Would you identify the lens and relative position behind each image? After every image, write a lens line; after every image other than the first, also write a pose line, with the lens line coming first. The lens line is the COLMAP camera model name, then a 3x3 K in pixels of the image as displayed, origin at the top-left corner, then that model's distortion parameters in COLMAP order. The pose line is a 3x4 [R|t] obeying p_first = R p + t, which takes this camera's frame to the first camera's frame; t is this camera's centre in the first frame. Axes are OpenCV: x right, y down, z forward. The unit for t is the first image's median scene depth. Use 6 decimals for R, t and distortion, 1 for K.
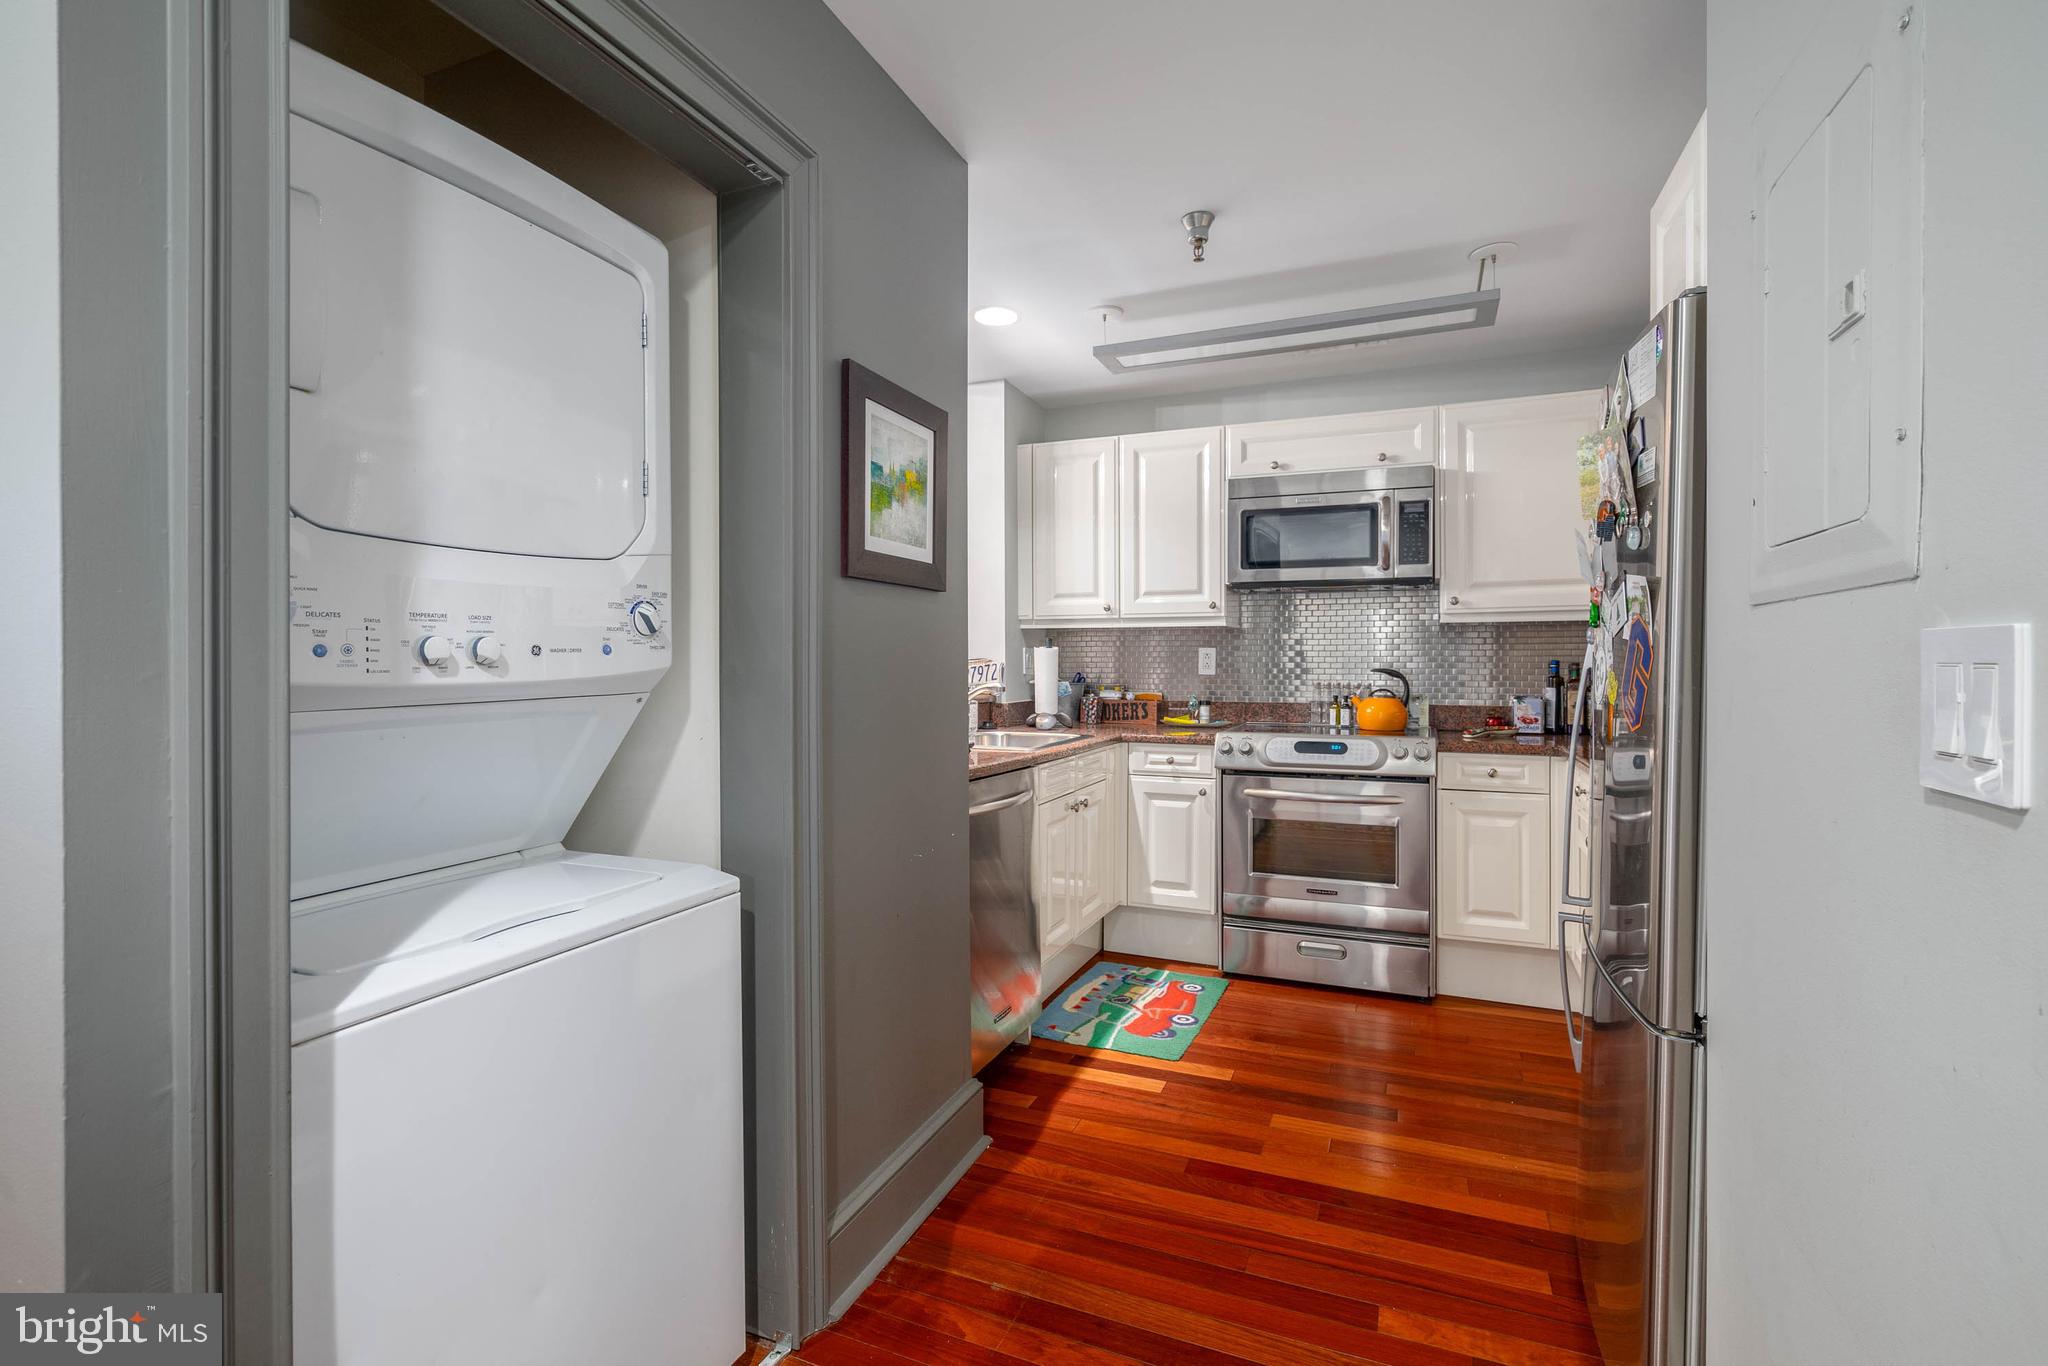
lens RADIAL K [[942.8, 0, 1048.2], [0, 942.8, 670.5], [0, 0, 1]] dist [-0.001242, 0.000147]
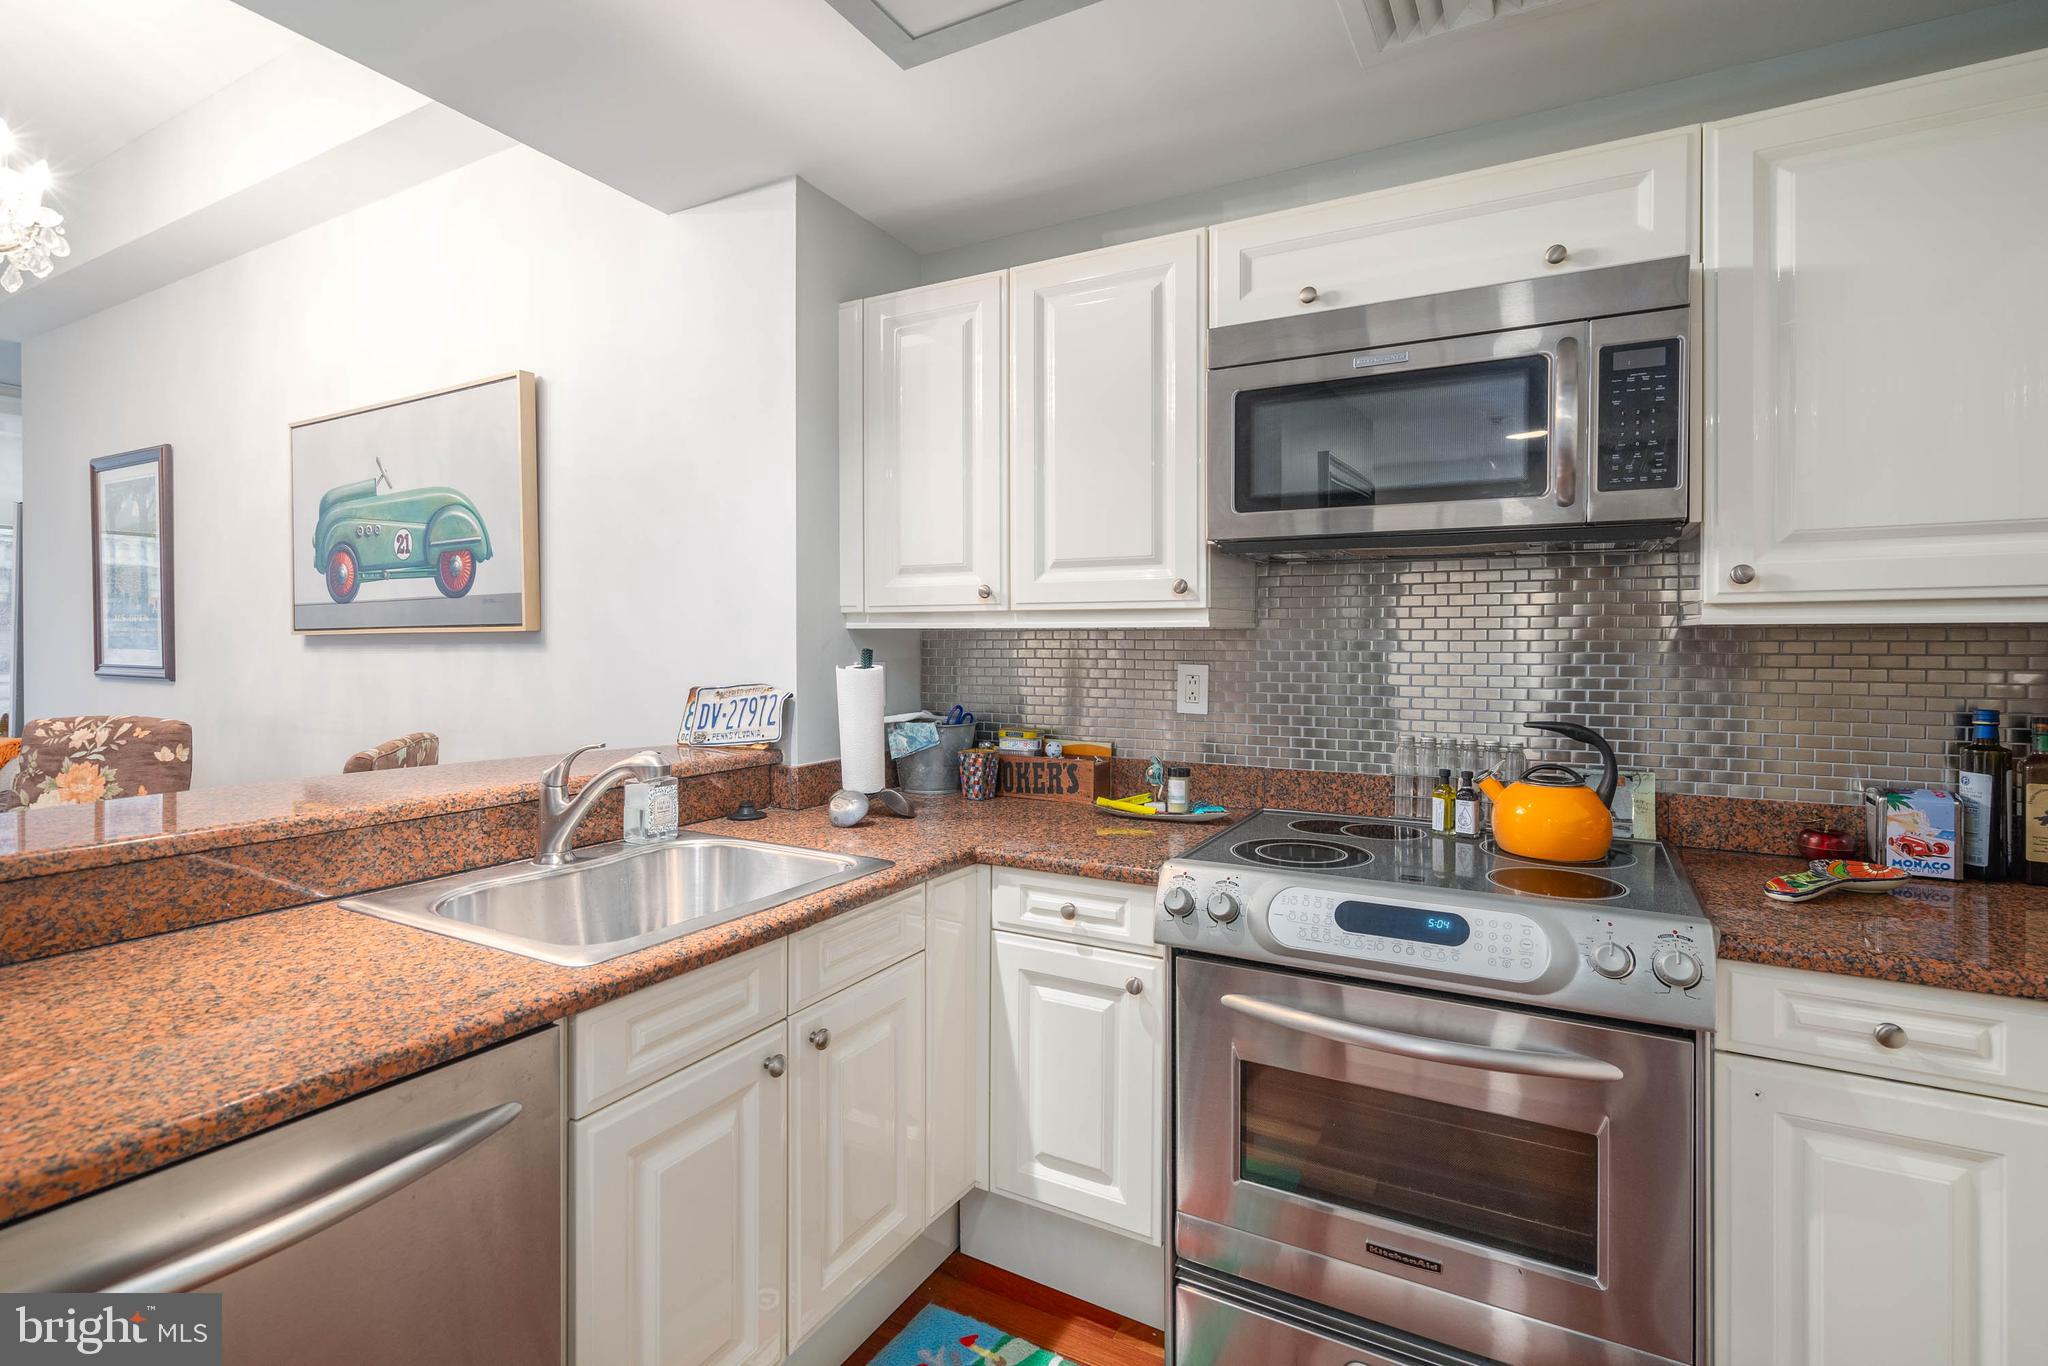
lens RADIAL K [[980.6, 0, 949.2], [0, 980.6, 644.7], [0, 0, 1]] dist [-0.001103, 0.000896]
pose [[0.982807, 0.007008, -0.184501, 0.160061], [-0.008845, 0.999919, -0.009135, -0.034623], [0.184422, 0.010610, 0.982790, 0.496808]]
